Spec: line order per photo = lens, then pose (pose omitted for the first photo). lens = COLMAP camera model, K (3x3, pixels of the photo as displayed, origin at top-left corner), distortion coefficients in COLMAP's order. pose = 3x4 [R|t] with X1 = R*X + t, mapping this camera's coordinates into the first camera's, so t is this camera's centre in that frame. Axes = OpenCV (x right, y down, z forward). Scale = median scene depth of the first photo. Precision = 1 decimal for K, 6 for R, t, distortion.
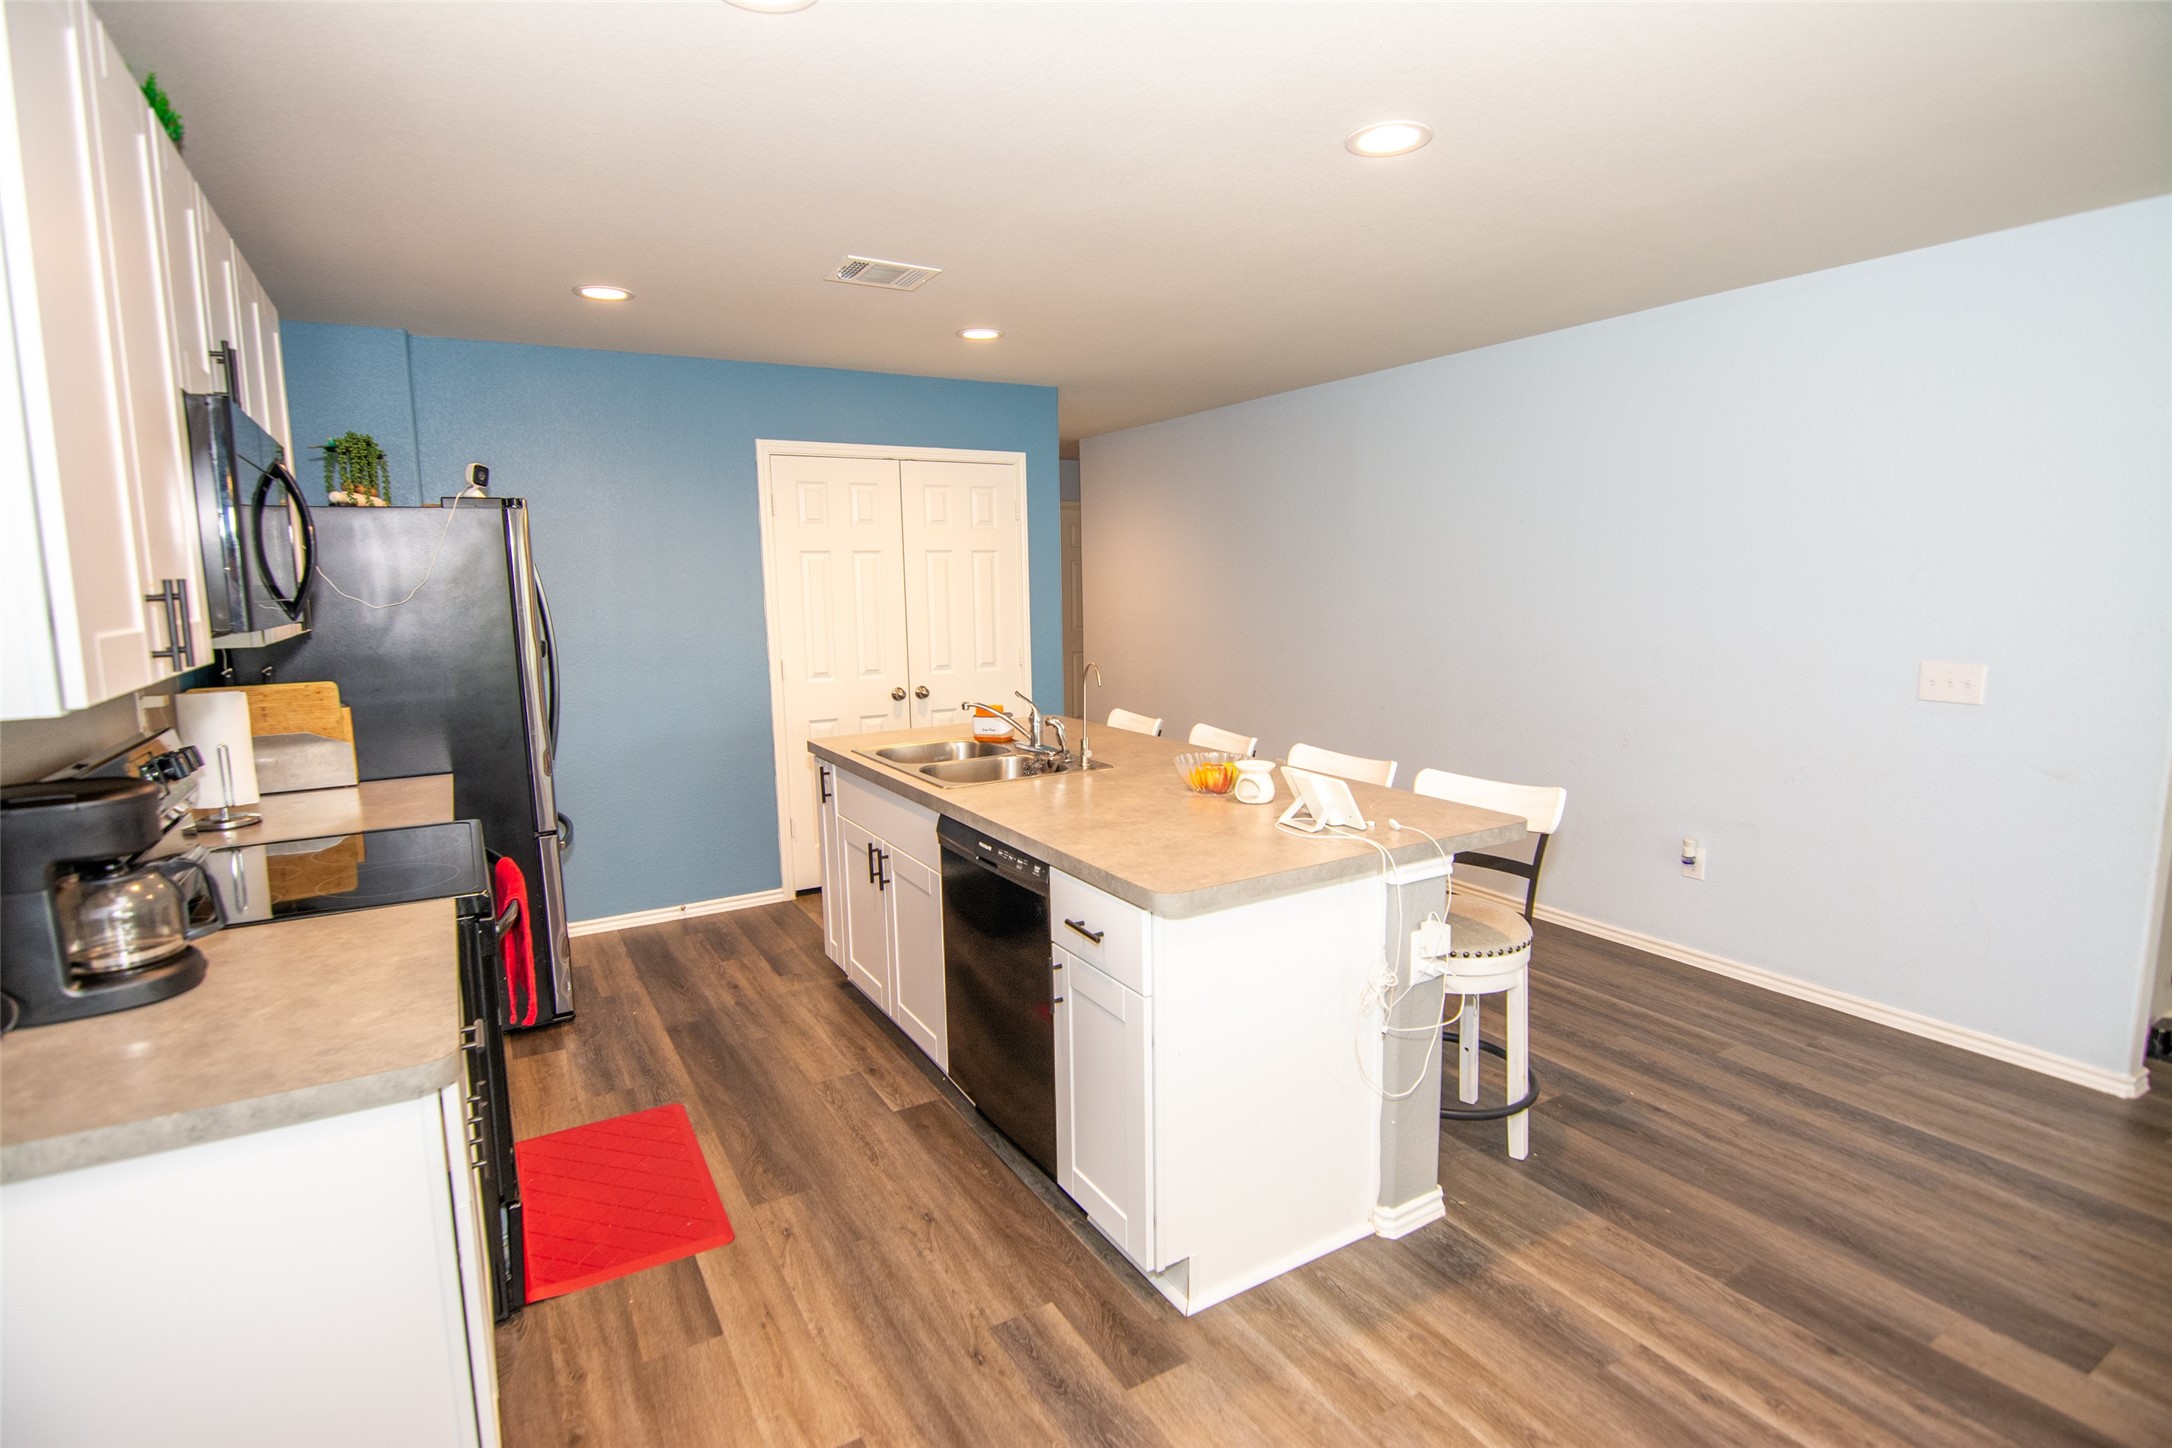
lens RADIAL K [[1061.7, 0, 1087.8], [0, 1061.7, 723.5], [0, 0, 1]] dist [-0.004001, -0.011218]
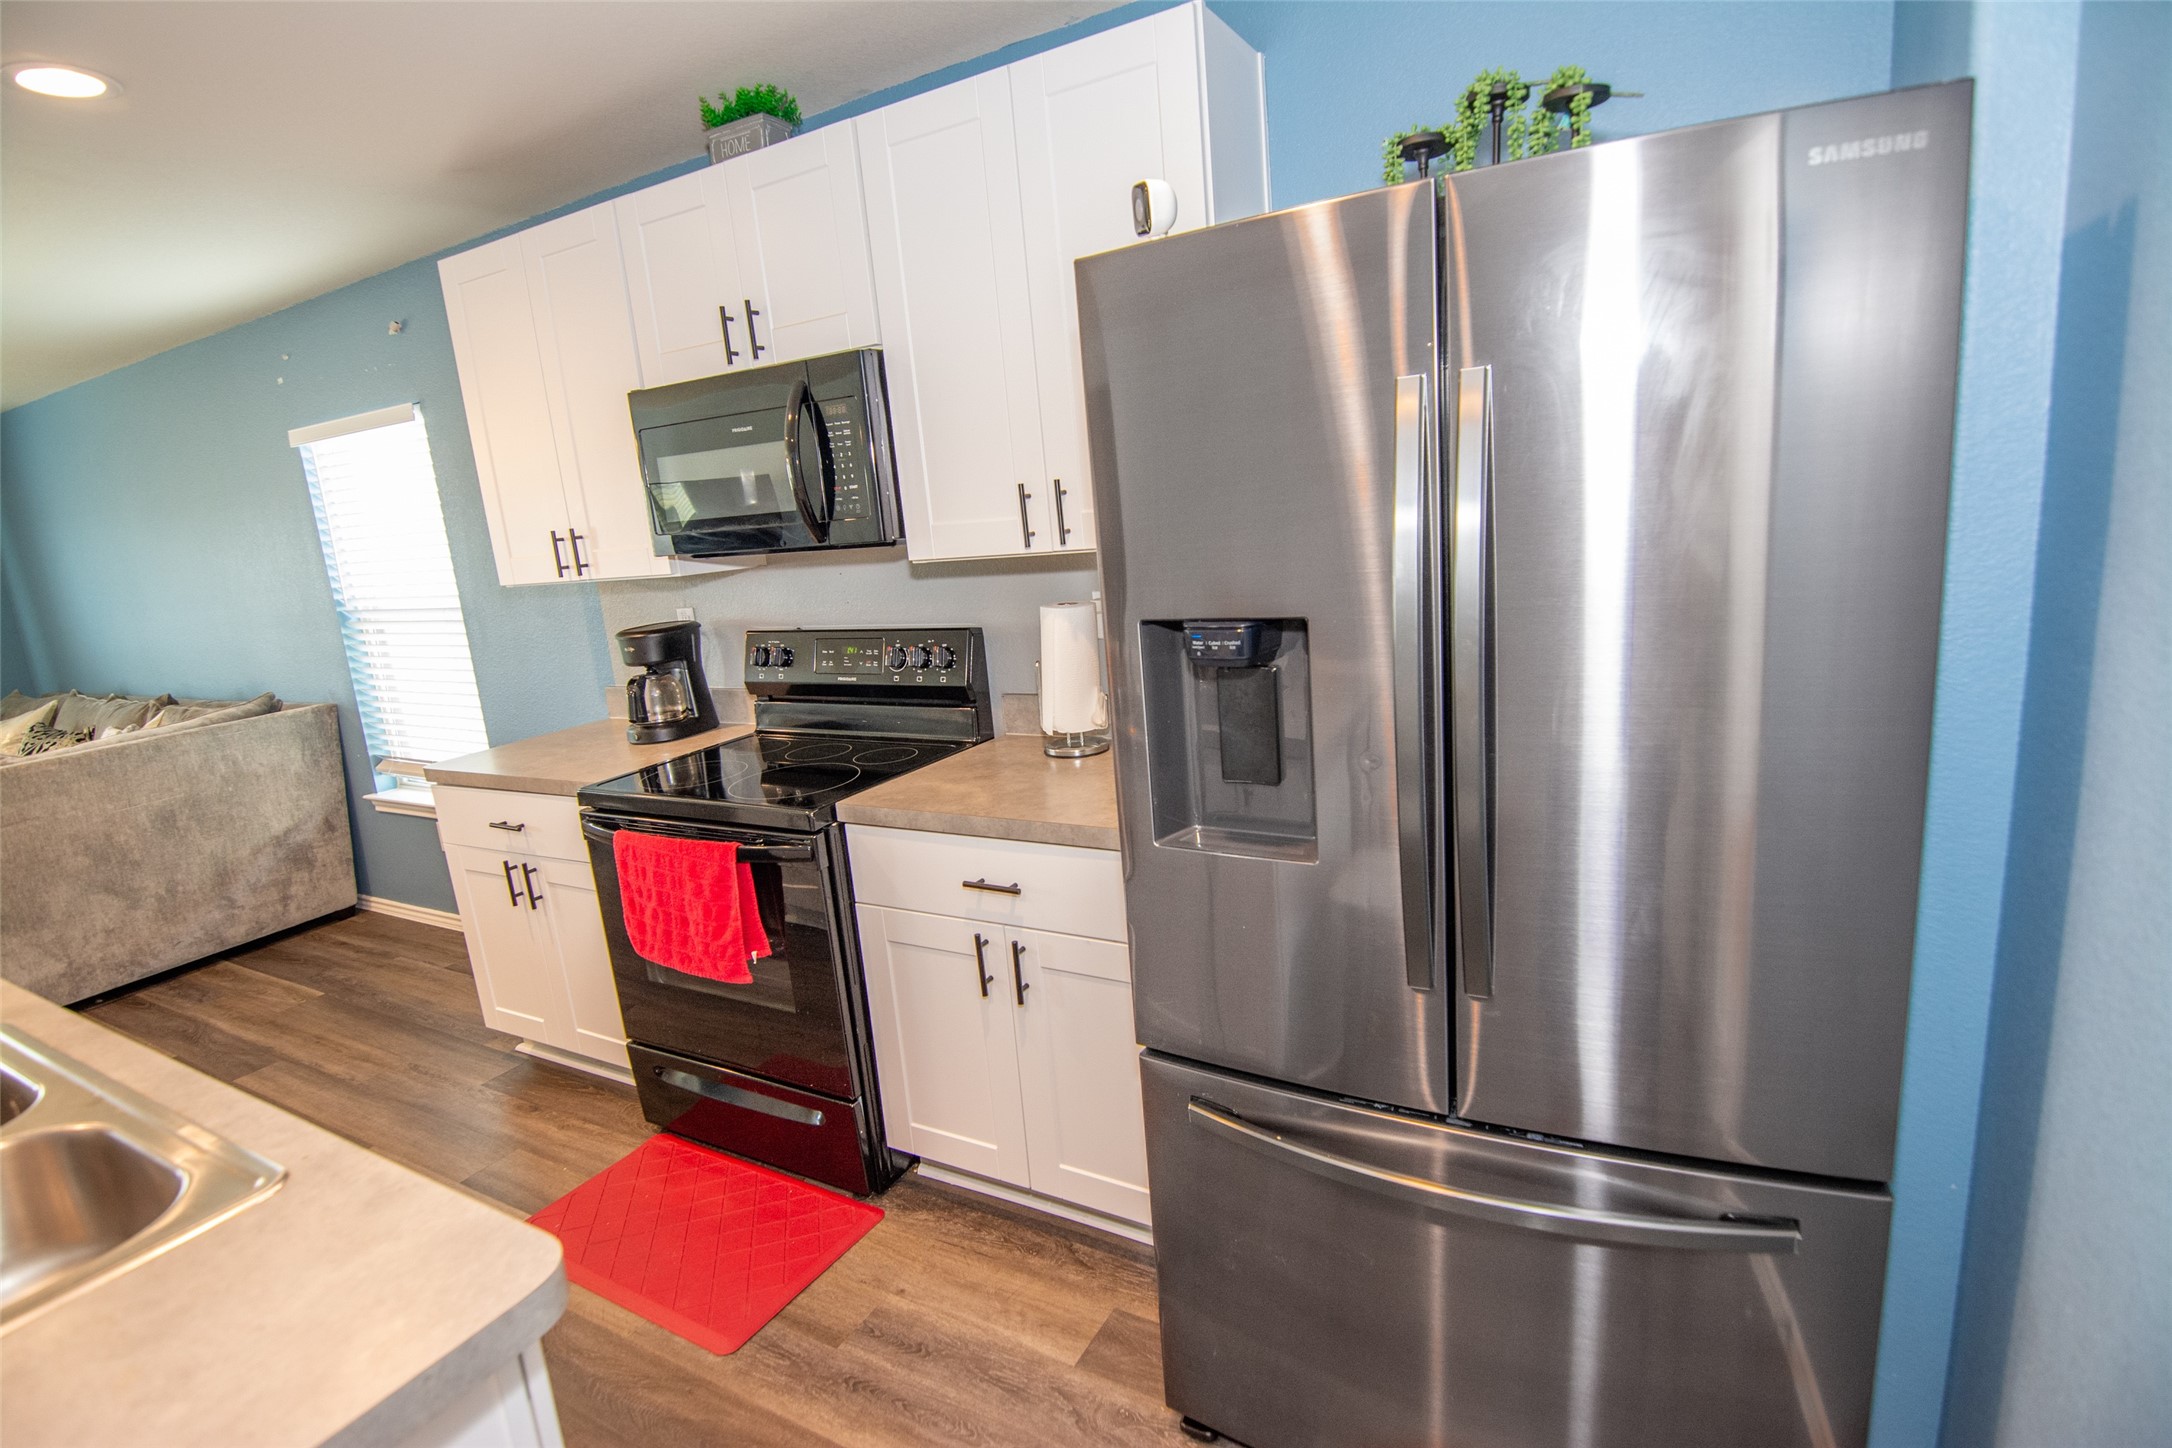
lens RADIAL K [[1061.7, 0, 1079.5], [0, 1061.7, 727.0], [0, 0, 1]] dist [-0.004001, -0.011218]
pose [[-0.867826, 0.191497, -0.458484, -0.488384], [0.031703, 0.942207, 0.333527, -0.277189], [0.495856, 0.274908, -0.823743, 2.121018]]
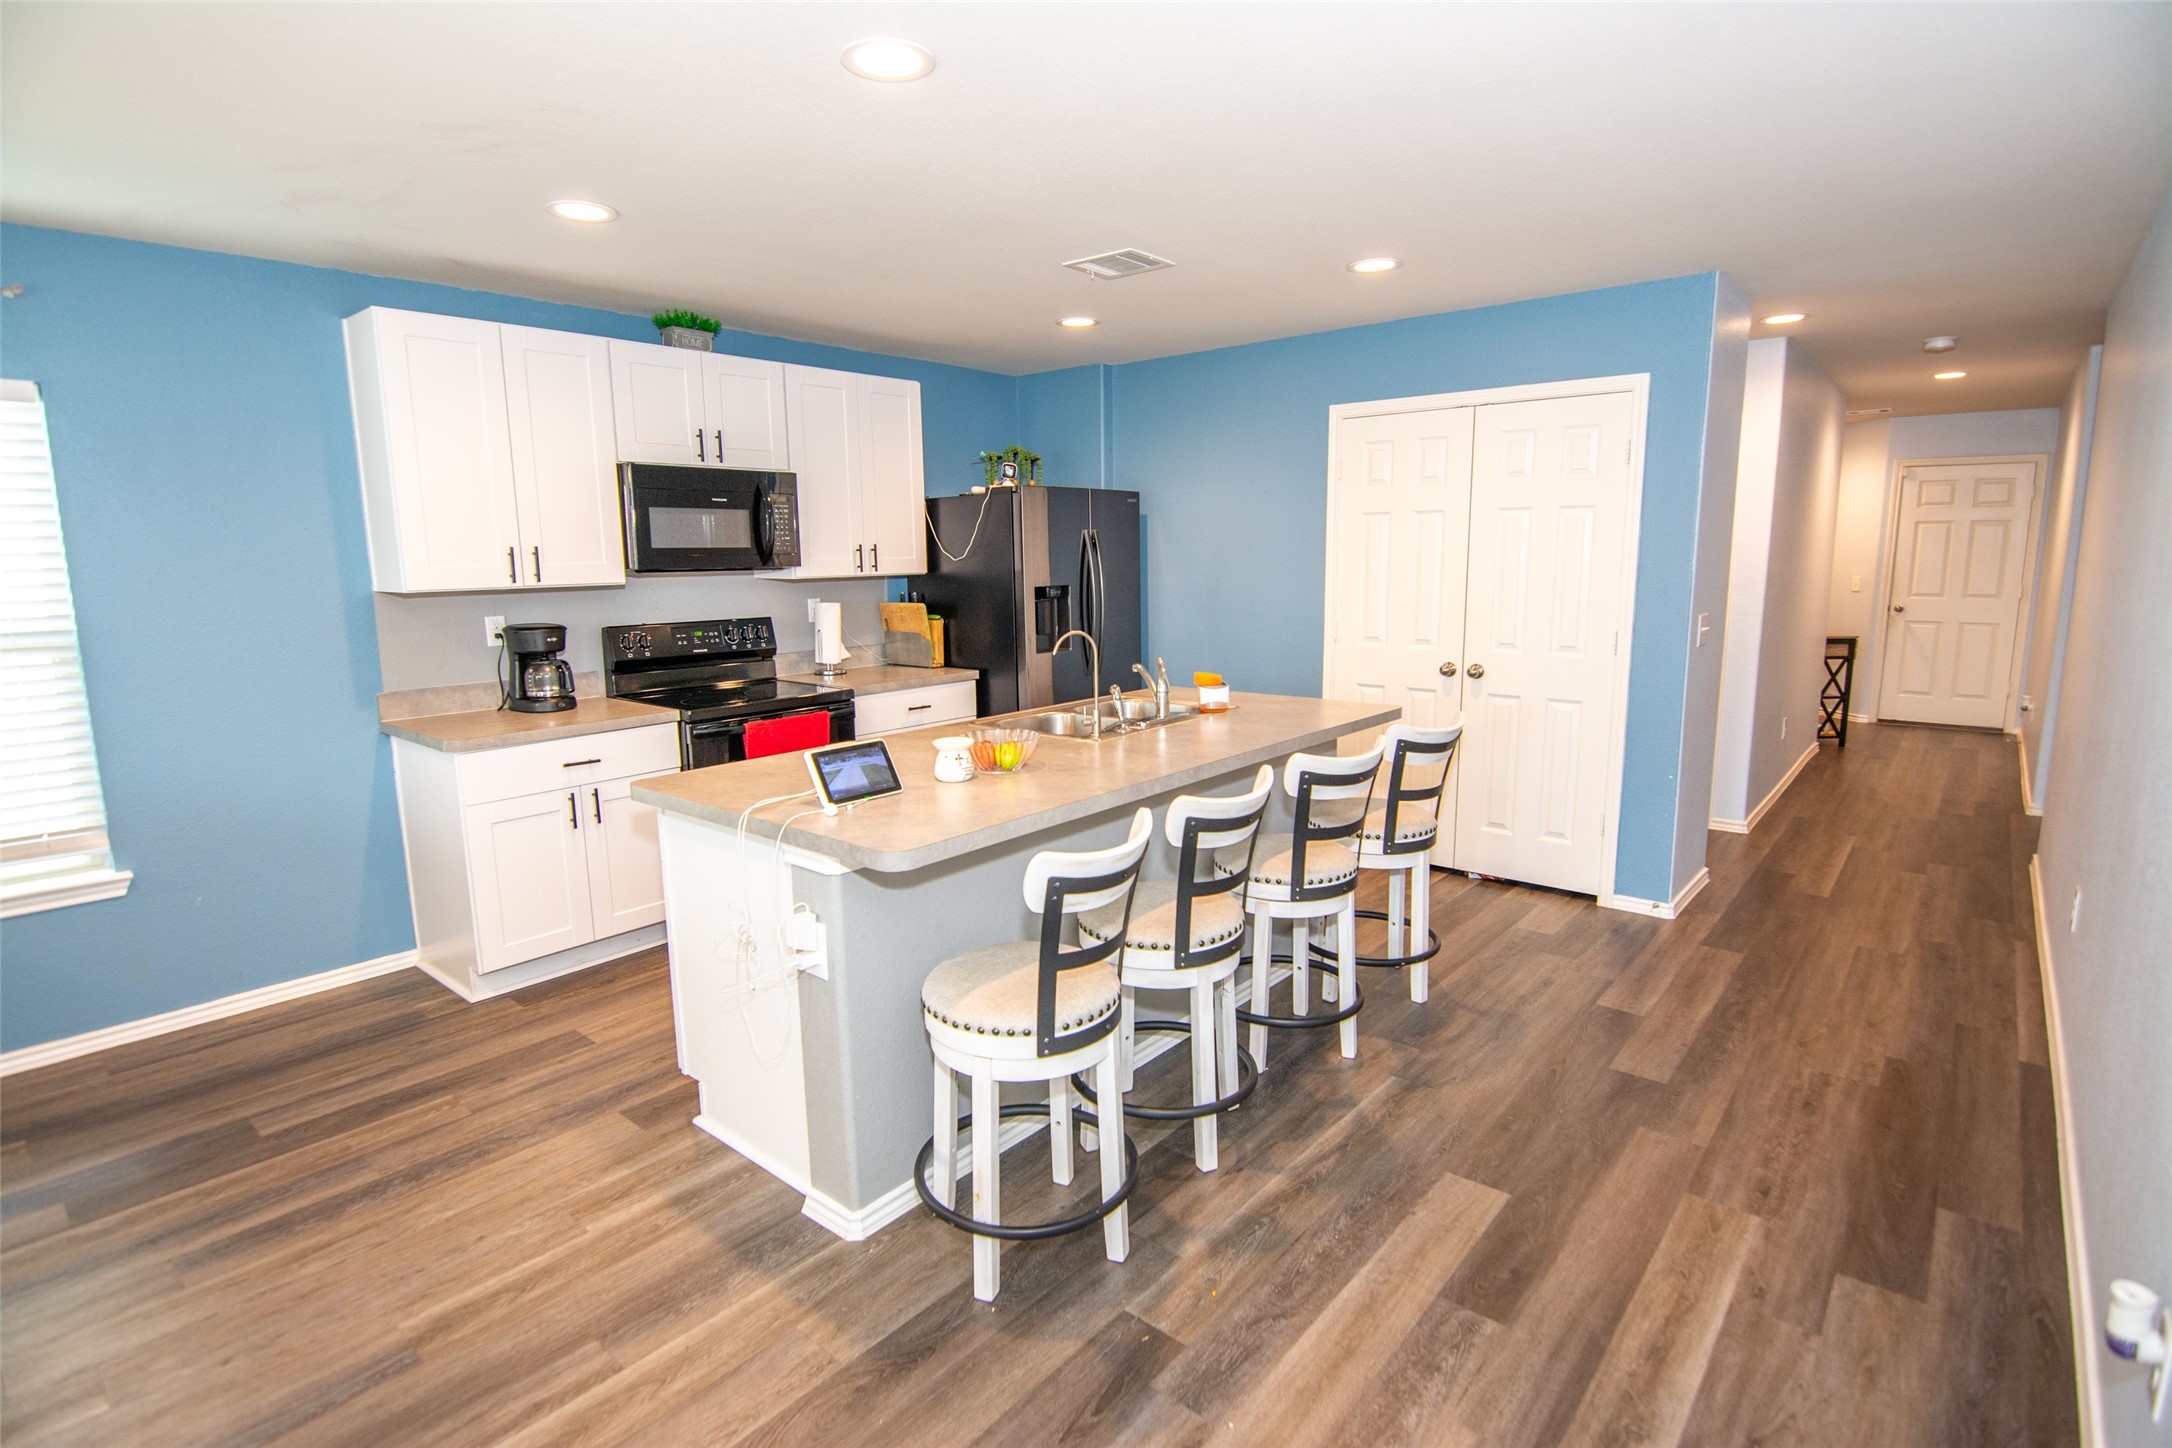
lens RADIAL K [[1061.7, 0, 1083.0], [0, 1061.7, 725.8], [0, 0, 1]] dist [-0.004001, -0.011218]
pose [[0.321144, 0.169099, -0.931811, 1.350973], [-0.124987, 0.982891, 0.135293, -0.151337], [0.938747, 0.073016, 0.336784, 0.956782]]
